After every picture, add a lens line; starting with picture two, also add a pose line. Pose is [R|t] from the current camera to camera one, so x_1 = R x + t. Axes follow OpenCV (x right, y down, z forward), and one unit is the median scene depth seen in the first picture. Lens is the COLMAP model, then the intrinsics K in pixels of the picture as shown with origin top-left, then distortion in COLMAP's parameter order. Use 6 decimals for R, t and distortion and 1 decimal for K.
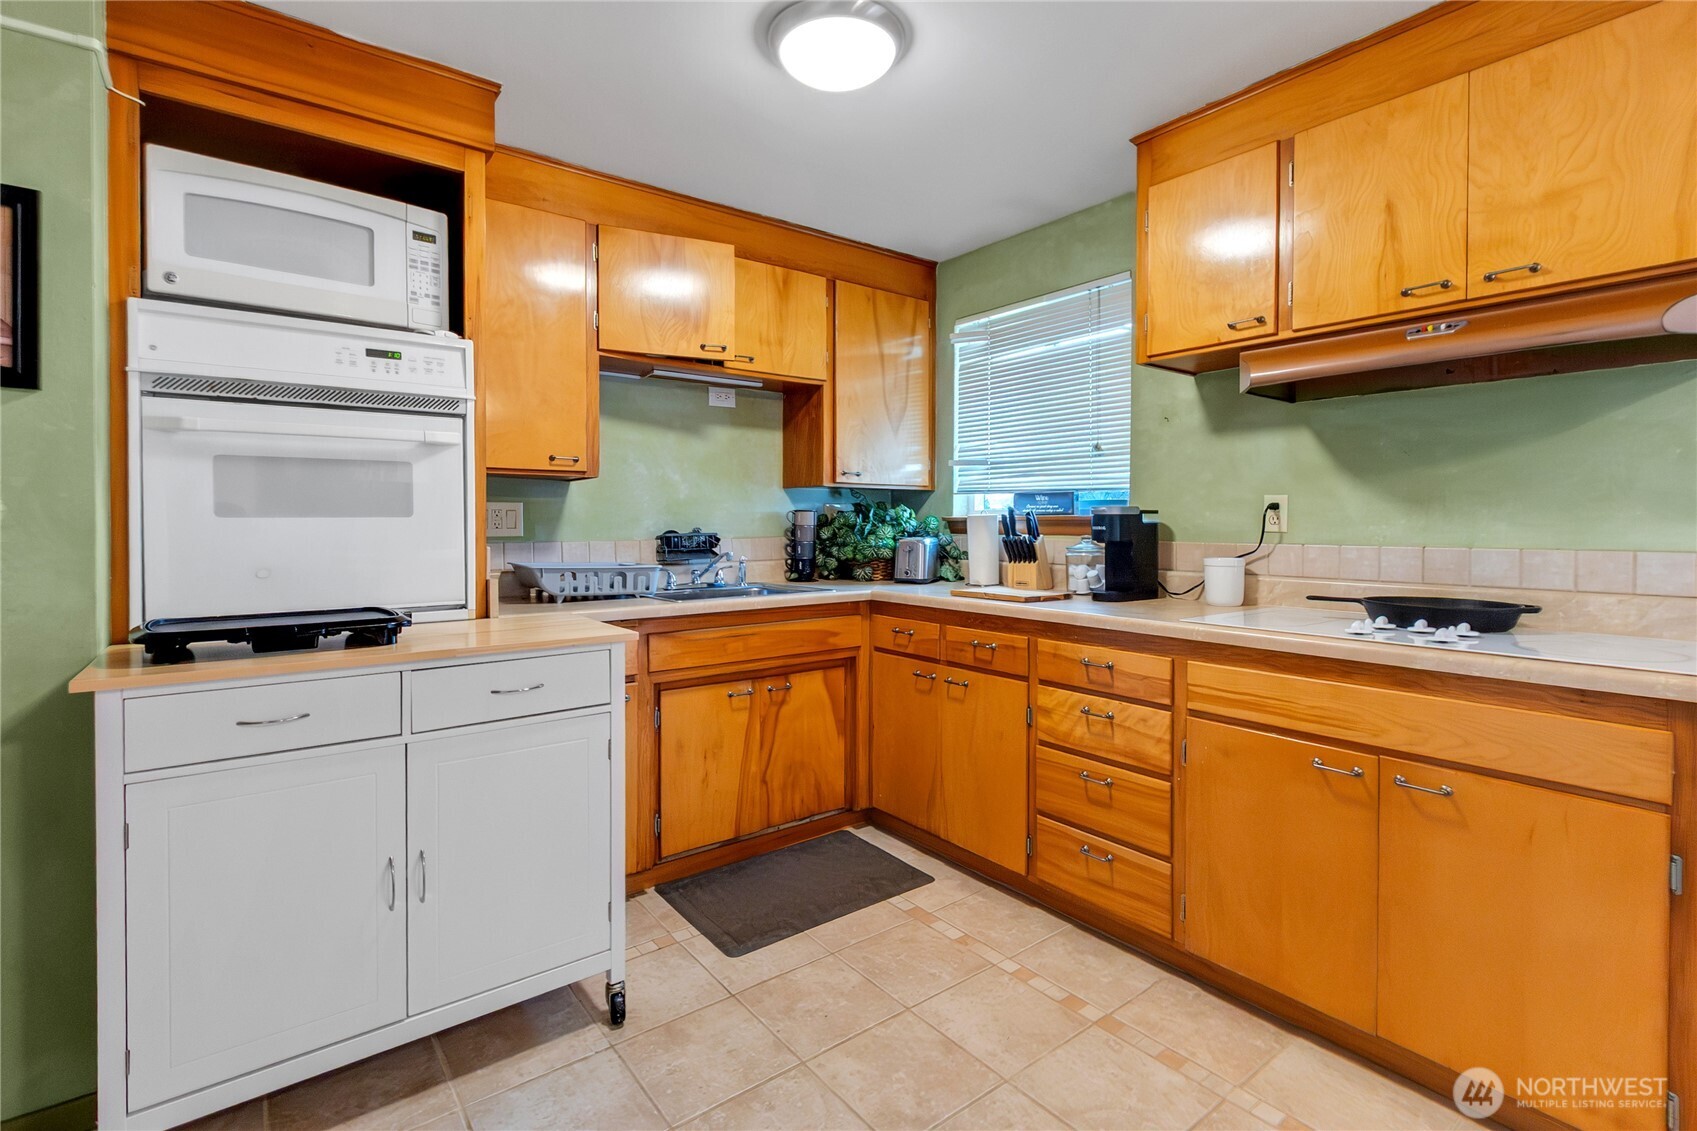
lens RADIAL K [[789.8, 0, 844.4], [0, 789.8, 530.0], [0, 0, 1]] dist [0.000462, -0.000602]
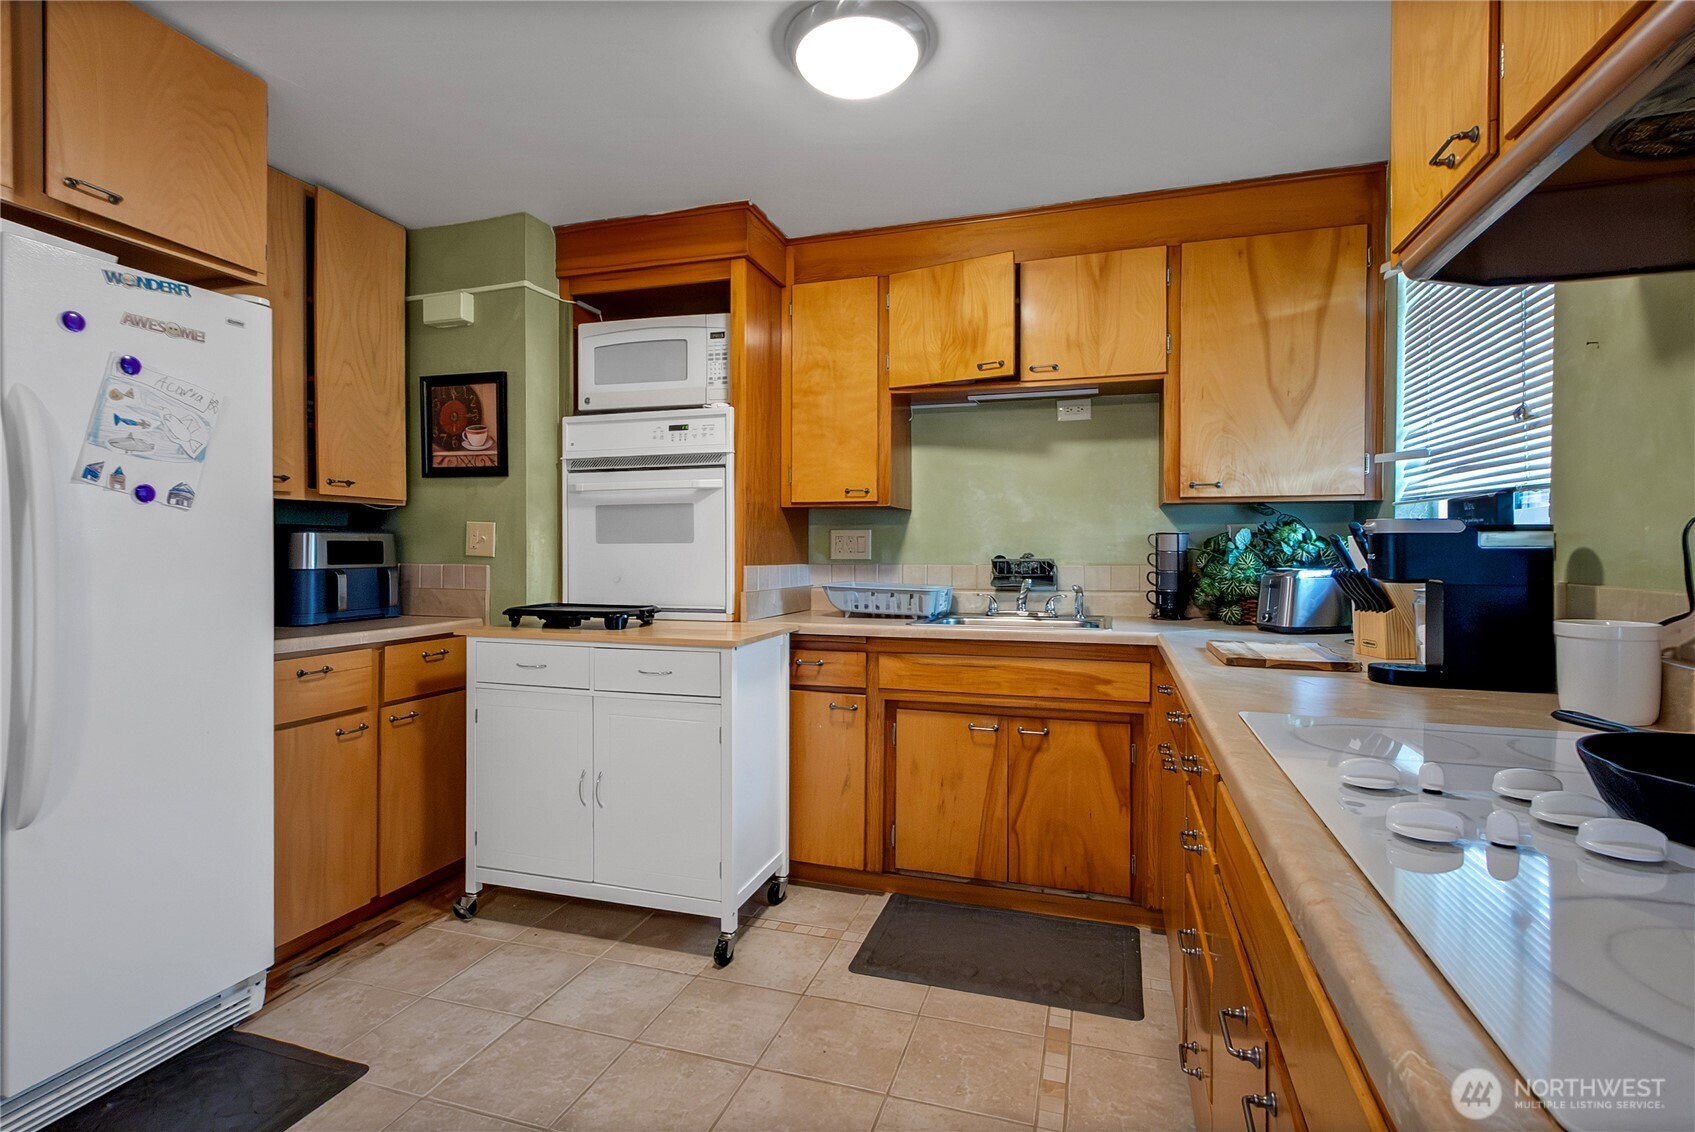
lens RADIAL K [[801.9, 0, 841.6], [0, 801.9, 551.7], [0, 0, 1]] dist [0.001480, 0.000363]
pose [[0.569176, 0.004908, -0.822201, 0.601234], [-0.009537, 0.999954, -0.000633, -0.002247], [0.822161, 0.008202, 0.569196, 0.335324]]
